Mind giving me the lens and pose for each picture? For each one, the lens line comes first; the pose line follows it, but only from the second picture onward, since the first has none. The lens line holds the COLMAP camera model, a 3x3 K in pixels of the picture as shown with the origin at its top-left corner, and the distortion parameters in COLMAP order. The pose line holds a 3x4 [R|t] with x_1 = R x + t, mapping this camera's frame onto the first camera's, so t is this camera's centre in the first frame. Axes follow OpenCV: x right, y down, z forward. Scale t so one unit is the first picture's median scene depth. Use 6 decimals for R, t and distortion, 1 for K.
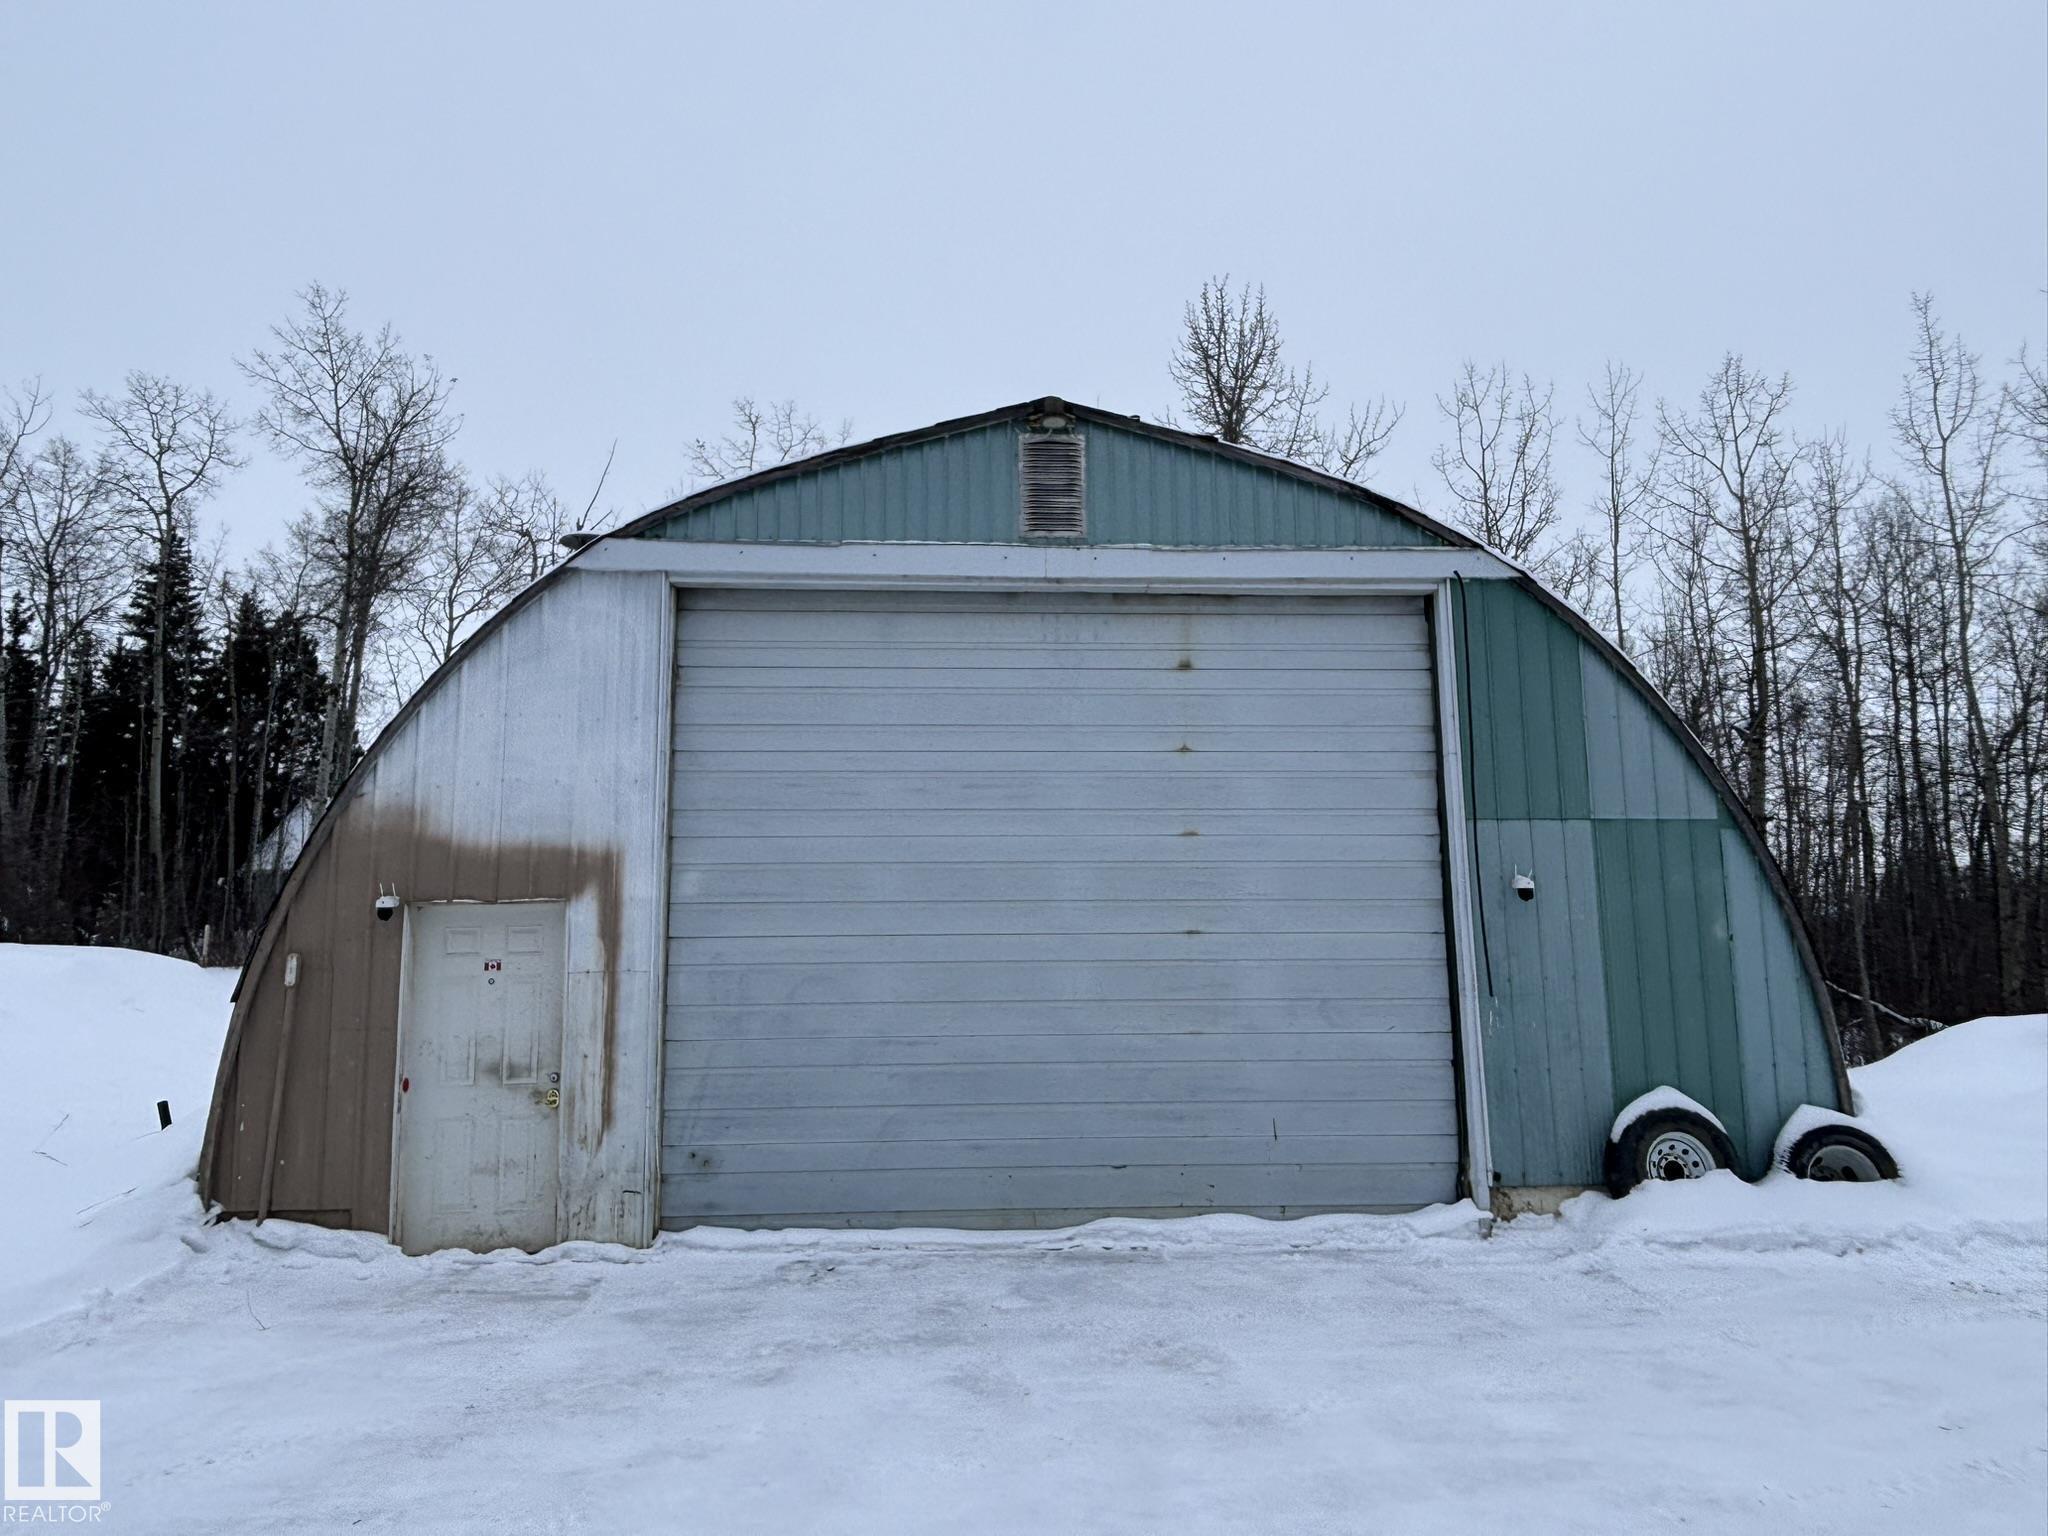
lens RADIAL K [[1347.0, 0, 995.6], [0, 1347.0, 767.5], [0, 0, 1]] dist [0.052287, -0.081326]
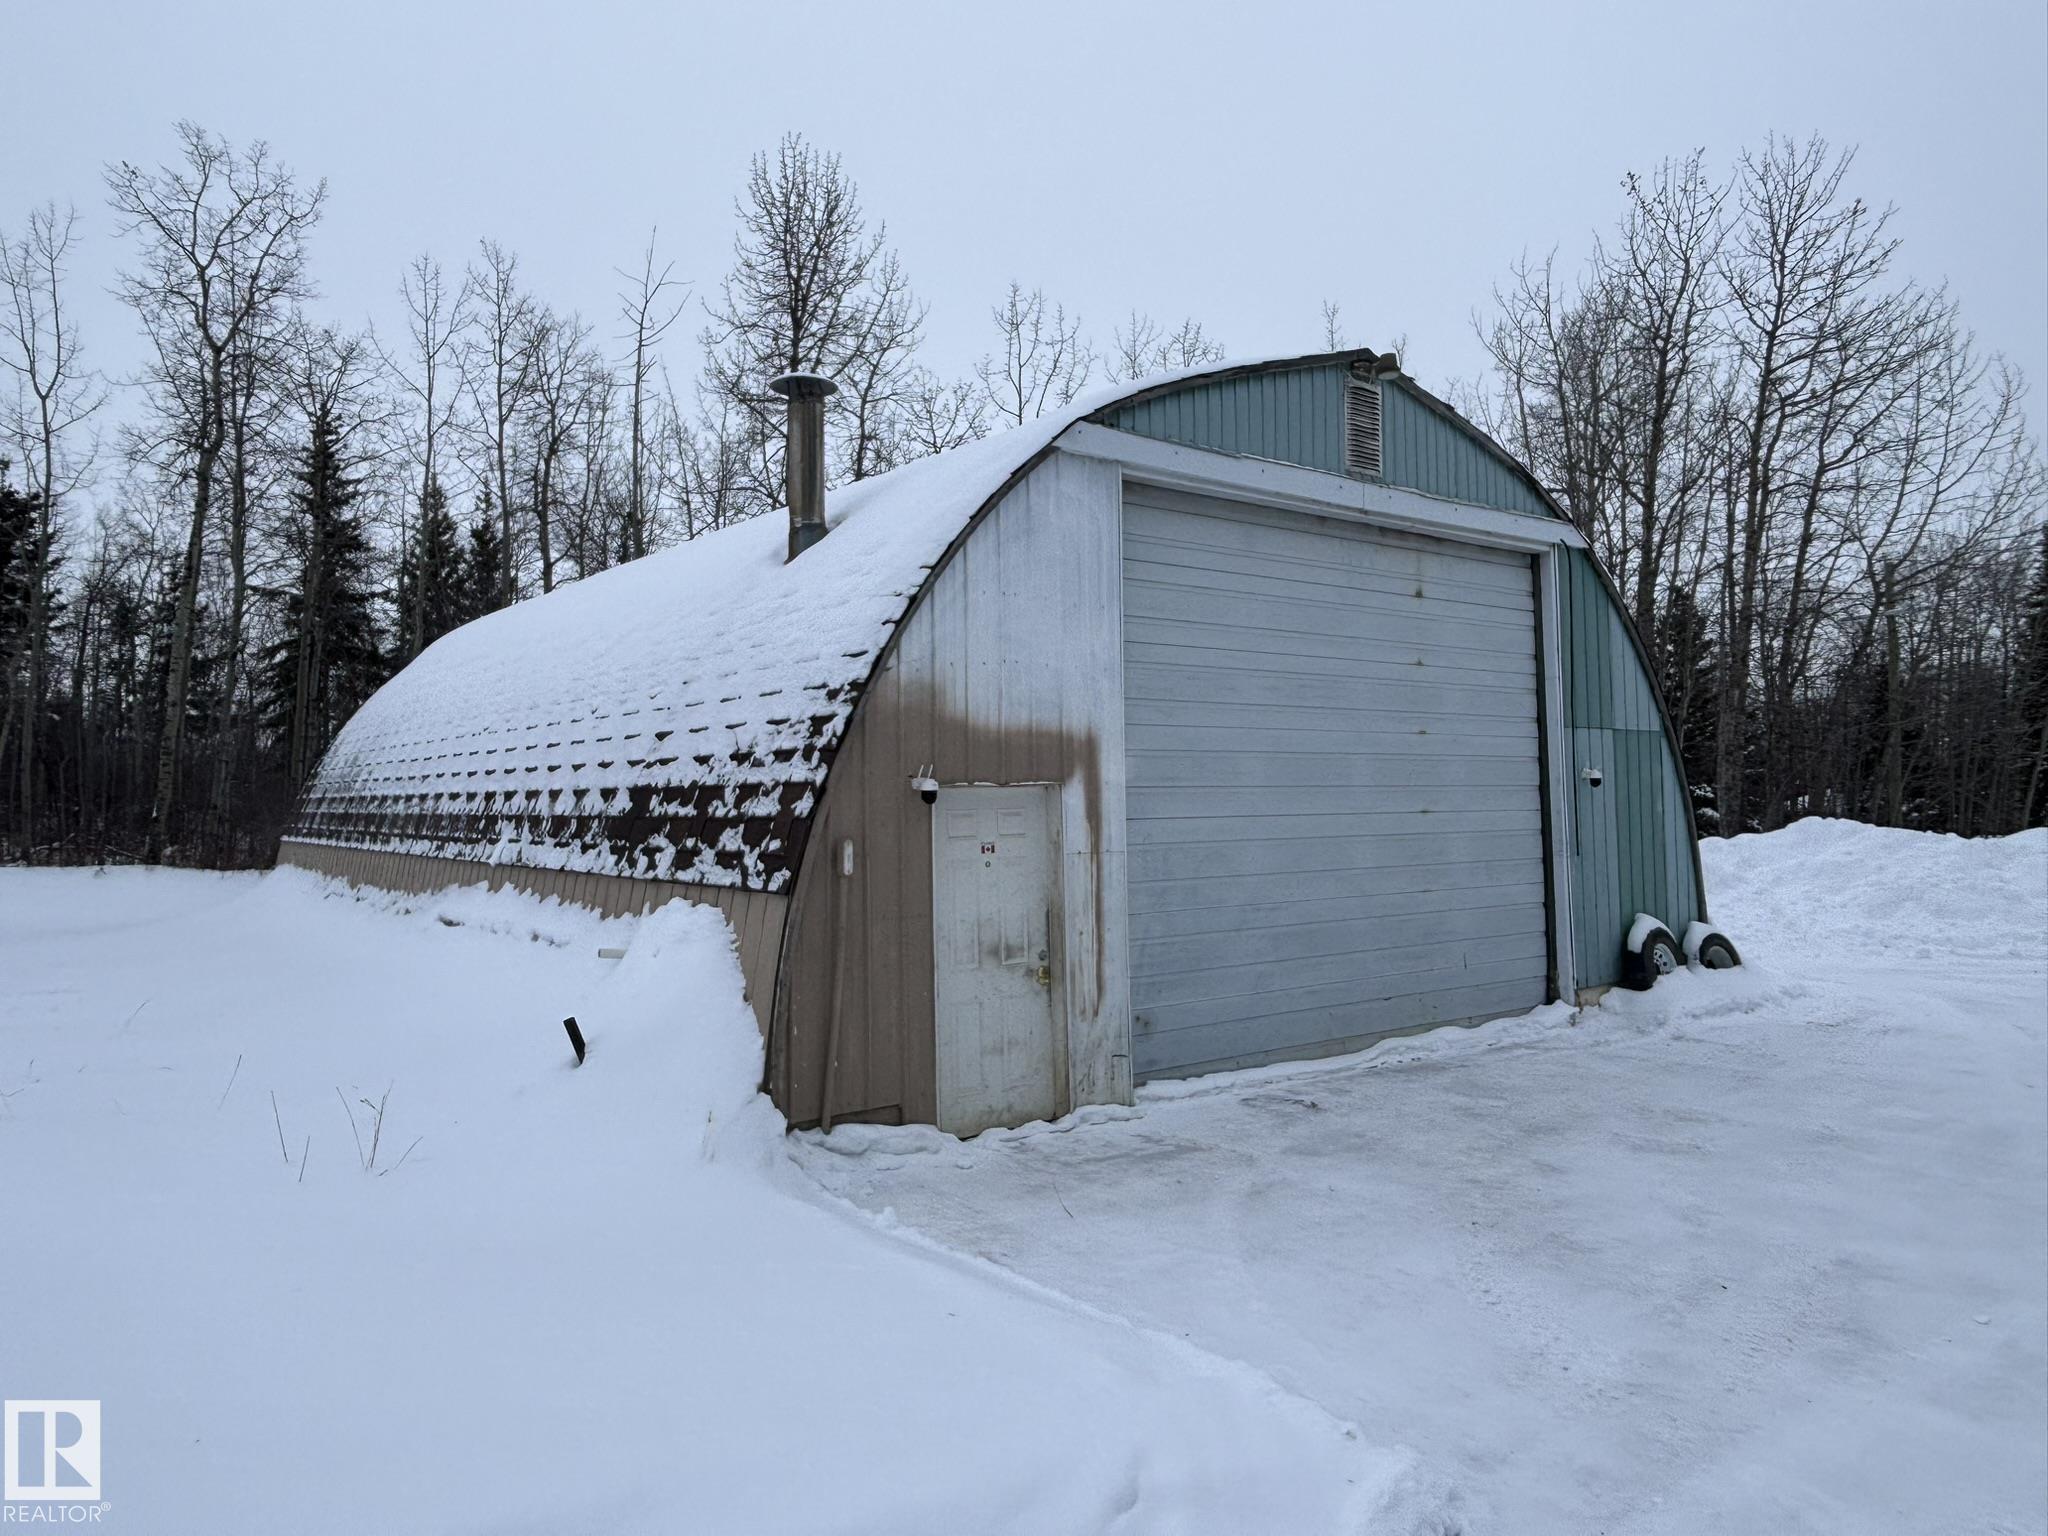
lens RADIAL K [[1347.0, 0, 995.6], [0, 1347.0, 767.5], [0, 0, 1]] dist [0.052287, -0.081326]
pose [[0.834199, 0.012609, 0.551319, -0.903994], [-0.070025, 0.994068, 0.083220, 0.005713], [-0.547000, -0.108028, 0.830133, 0.188784]]
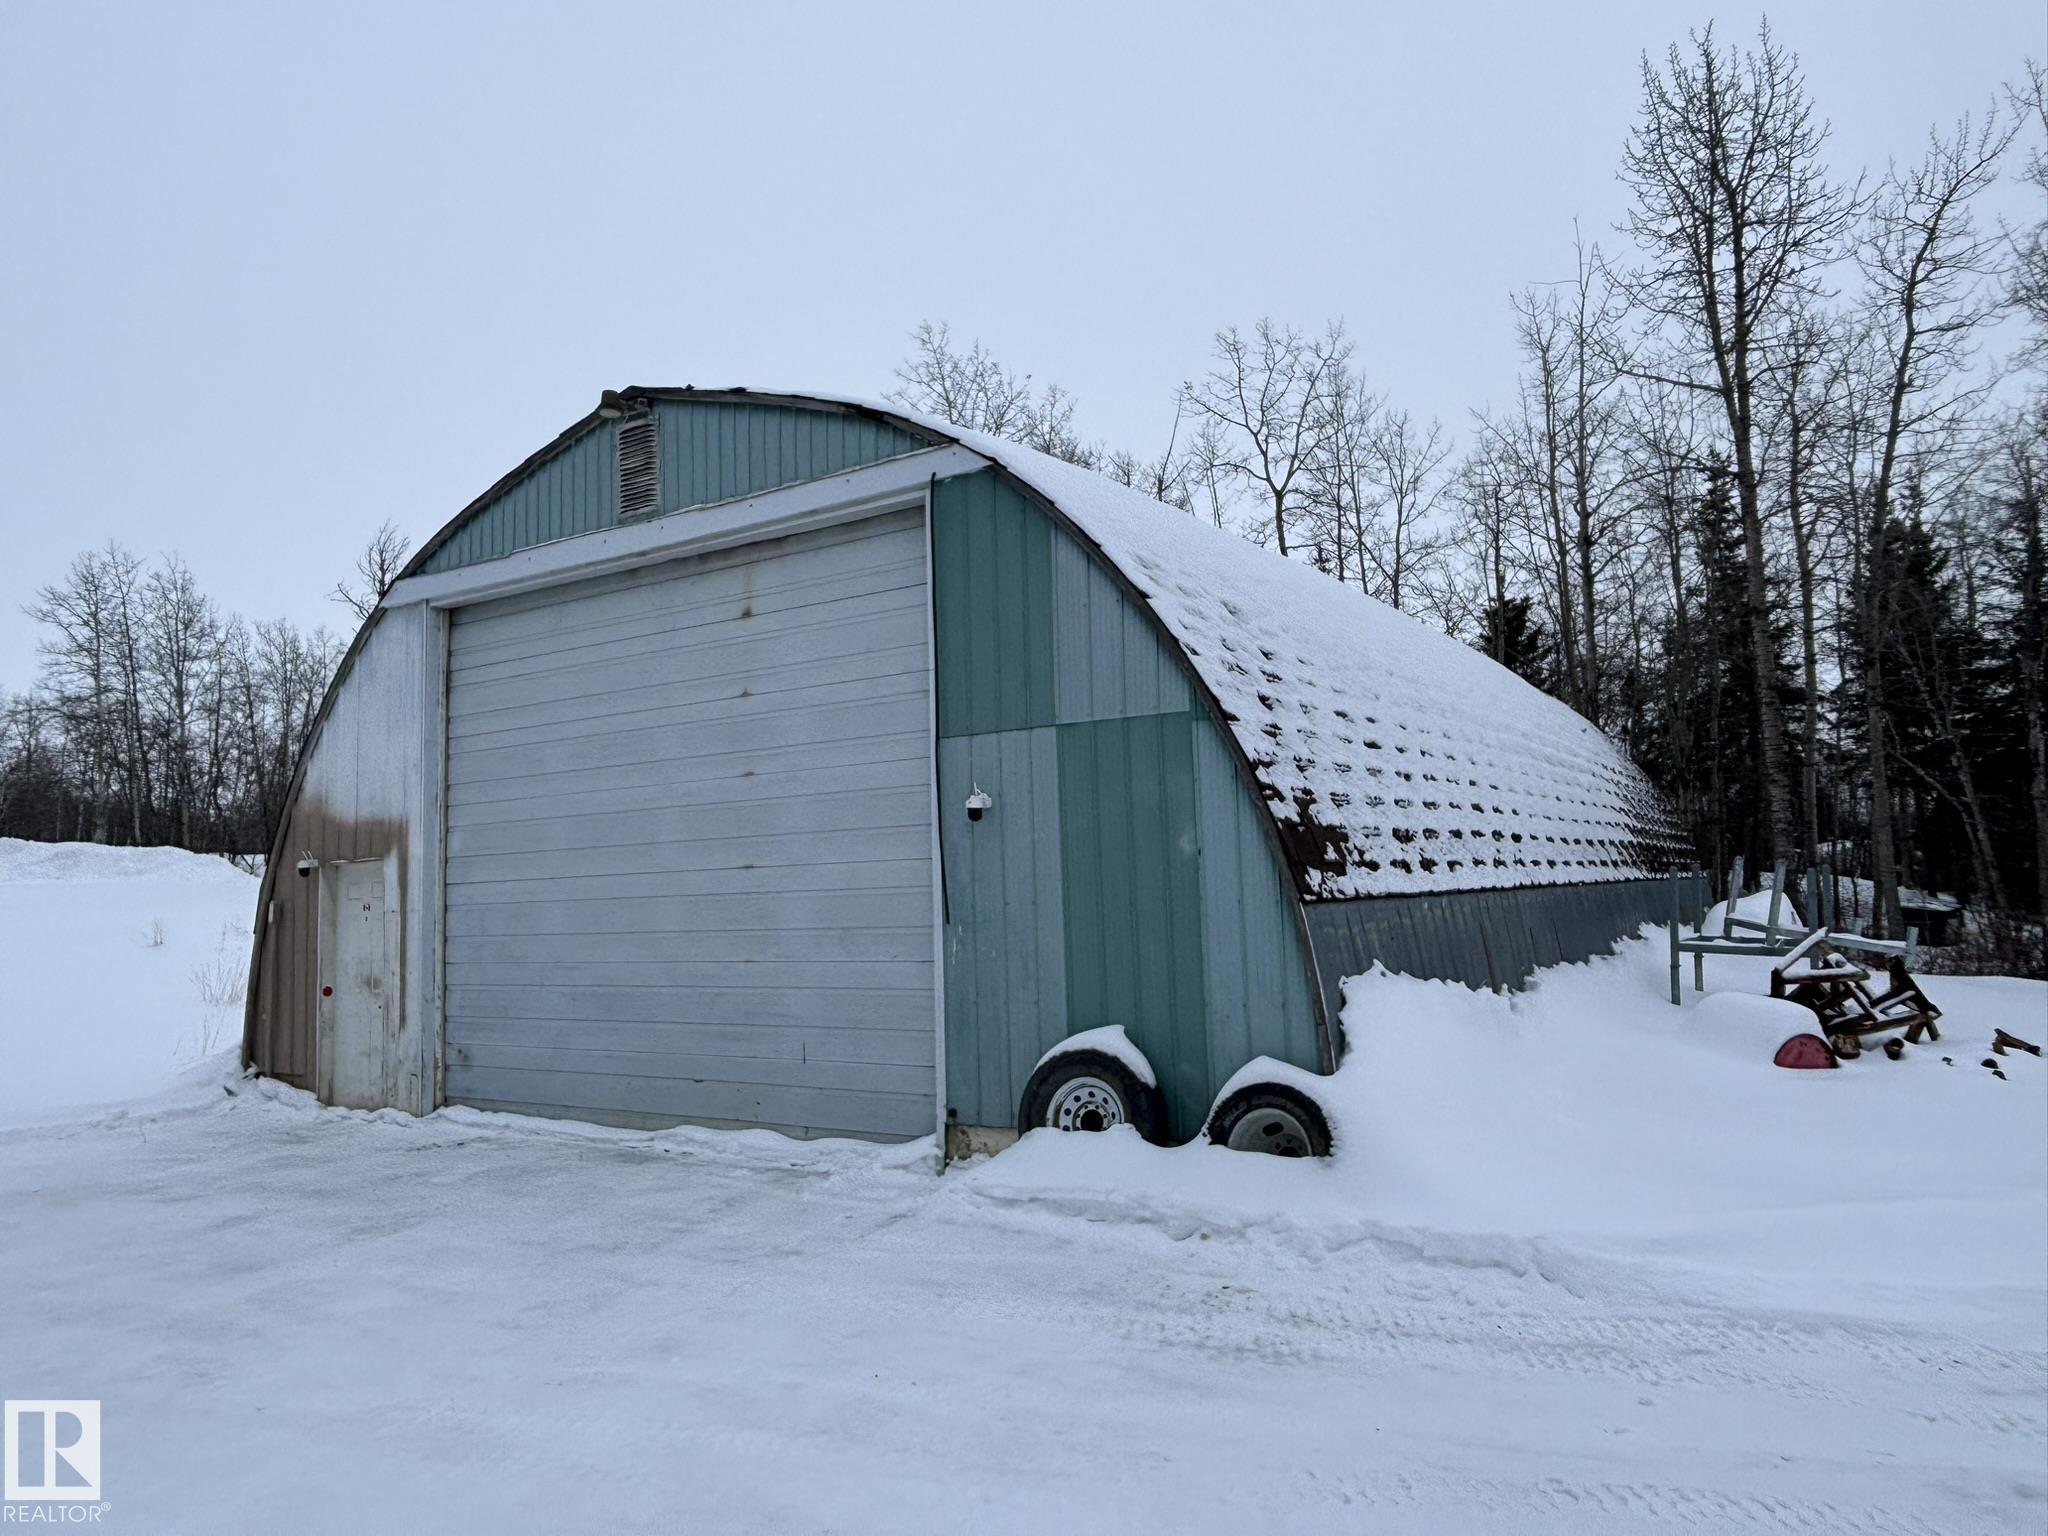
lens RADIAL K [[1339.8, 0, 1024.0], [0, 1339.8, 768.0], [0, 0, 1]] dist [0.074763, -0.132162]
pose [[0.807356, -0.073092, -0.585521, 0.974880], [0.107303, 0.993940, 0.023880, 0.044474], [0.580227, -0.082108, 0.810306, 0.285971]]
